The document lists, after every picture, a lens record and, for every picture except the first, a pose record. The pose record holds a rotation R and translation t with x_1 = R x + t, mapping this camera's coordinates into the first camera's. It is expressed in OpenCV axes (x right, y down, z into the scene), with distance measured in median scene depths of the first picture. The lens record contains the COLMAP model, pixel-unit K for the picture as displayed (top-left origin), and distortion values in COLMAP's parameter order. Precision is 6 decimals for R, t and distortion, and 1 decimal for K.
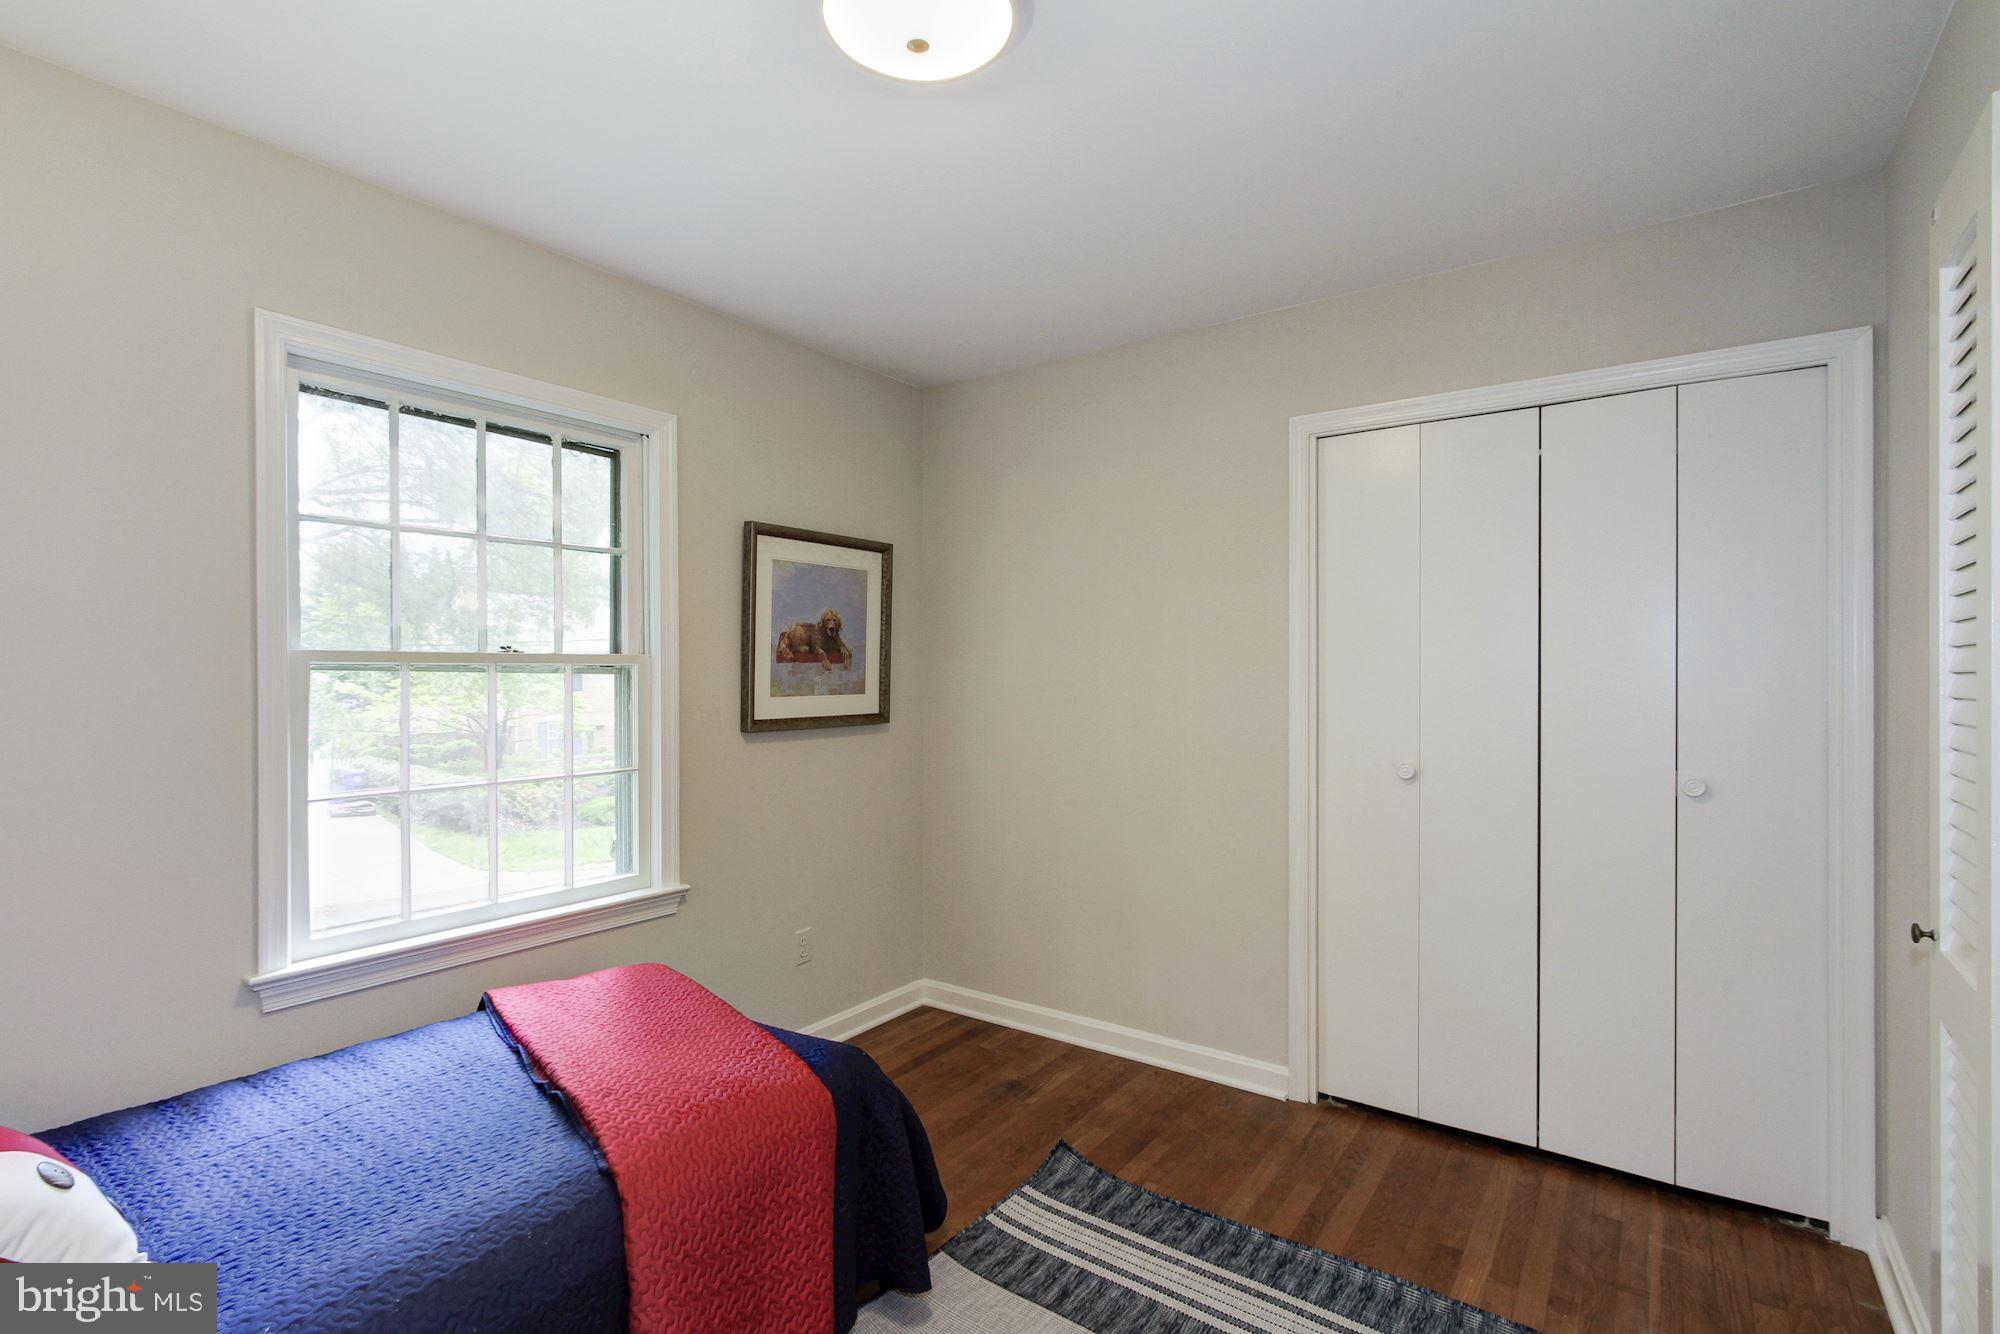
lens RADIAL K [[939.1, 0, 984.8], [0, 939.1, 681.3], [0, 0, 1]] dist [-0.014039, 0.006183]
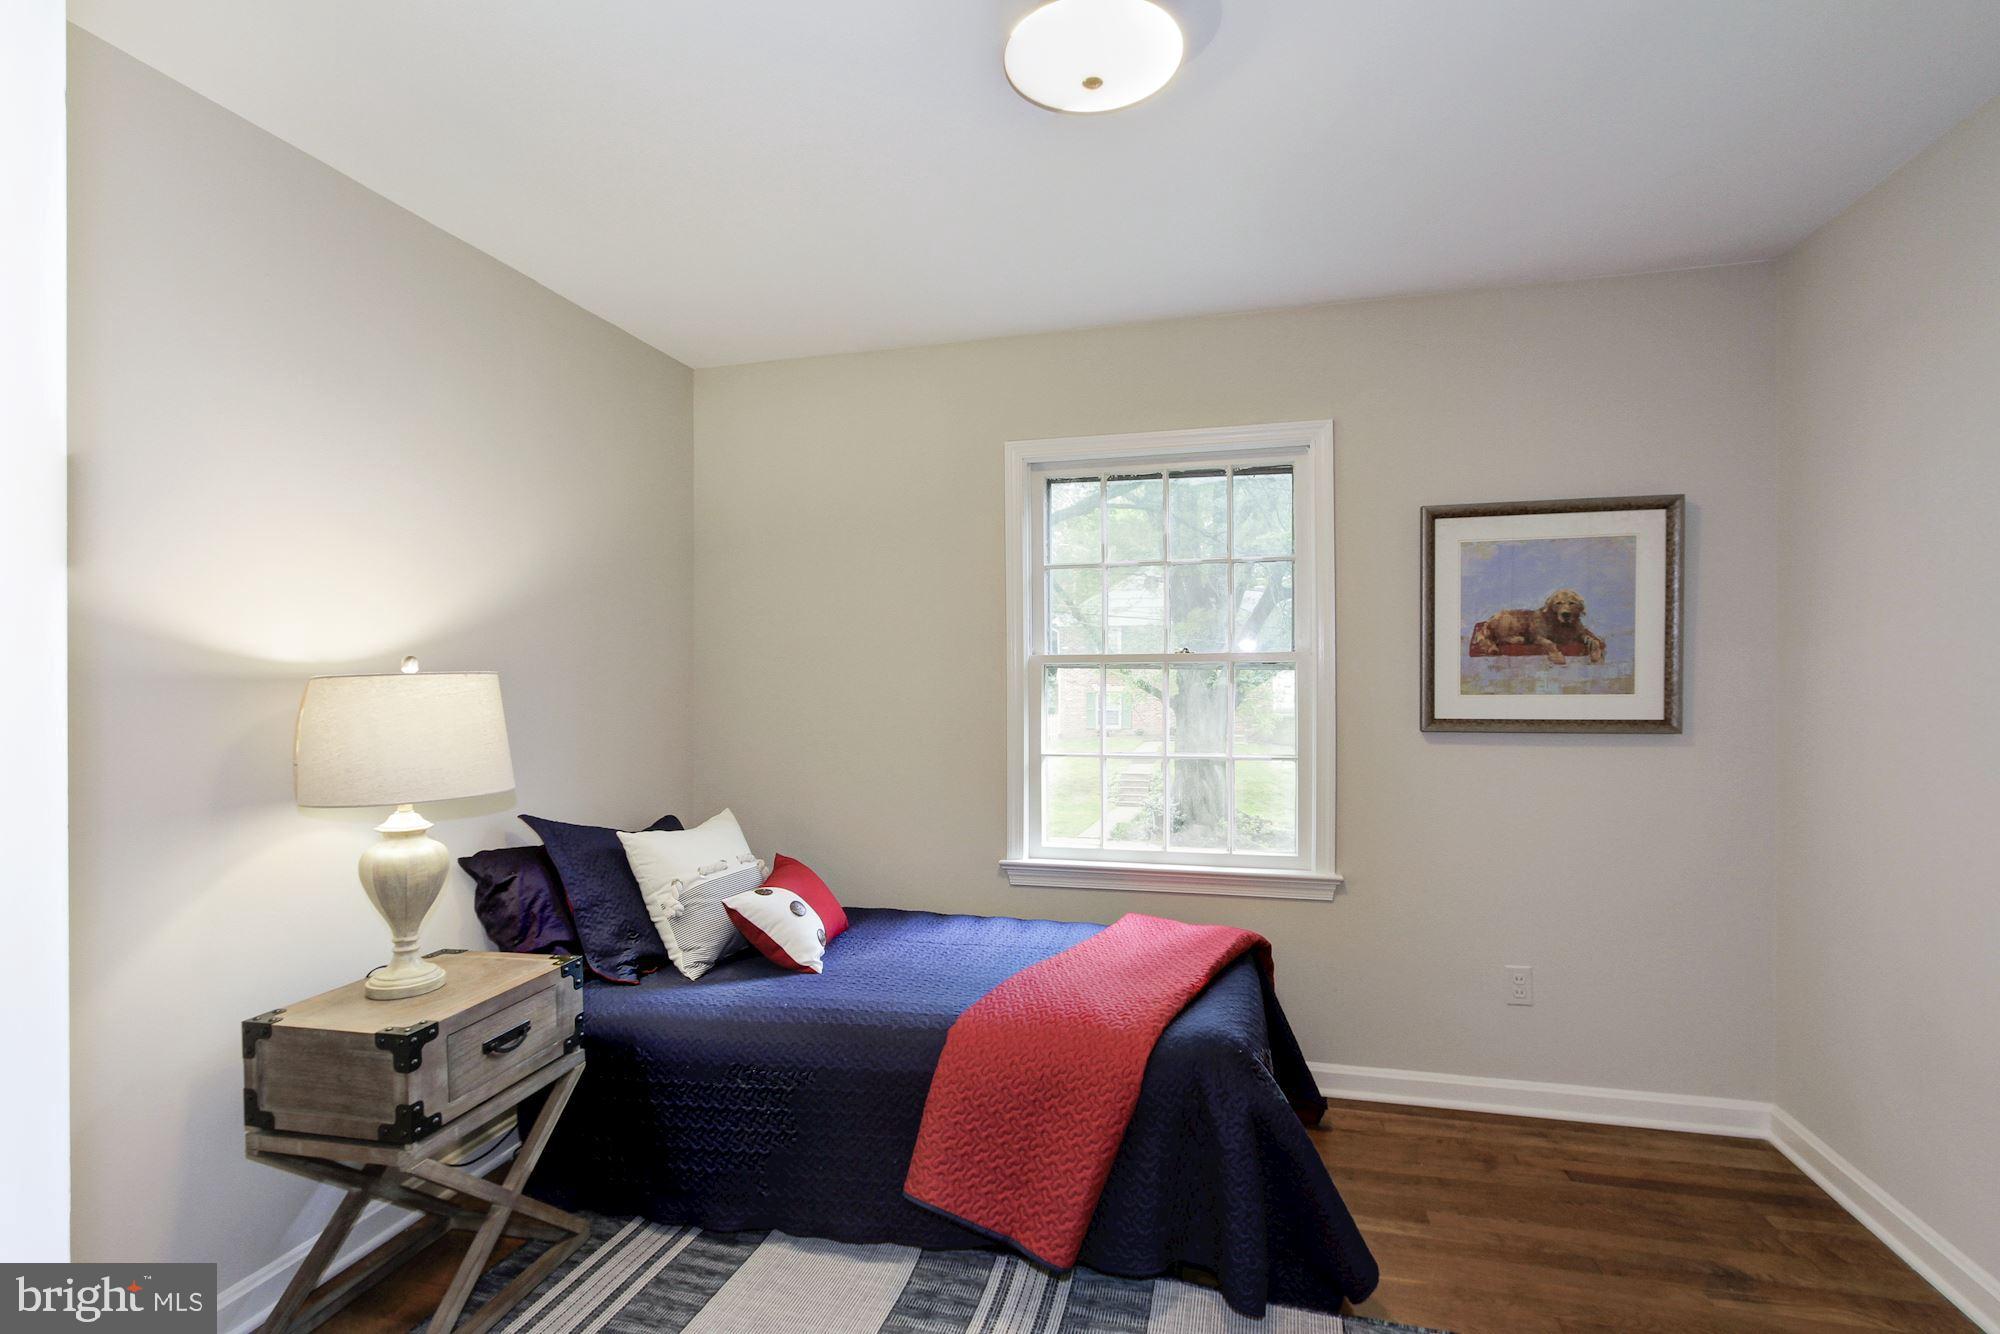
lens RADIAL K [[939.1, 0, 996.0], [0, 939.1, 669.9], [0, 0, 1]] dist [-0.014039, 0.006183]
pose [[0.365432, -0.000780, -0.930838, 0.443424], [-0.003261, 0.999992, -0.002118, -0.003571], [0.930832, 0.003809, 0.365427, 0.246300]]
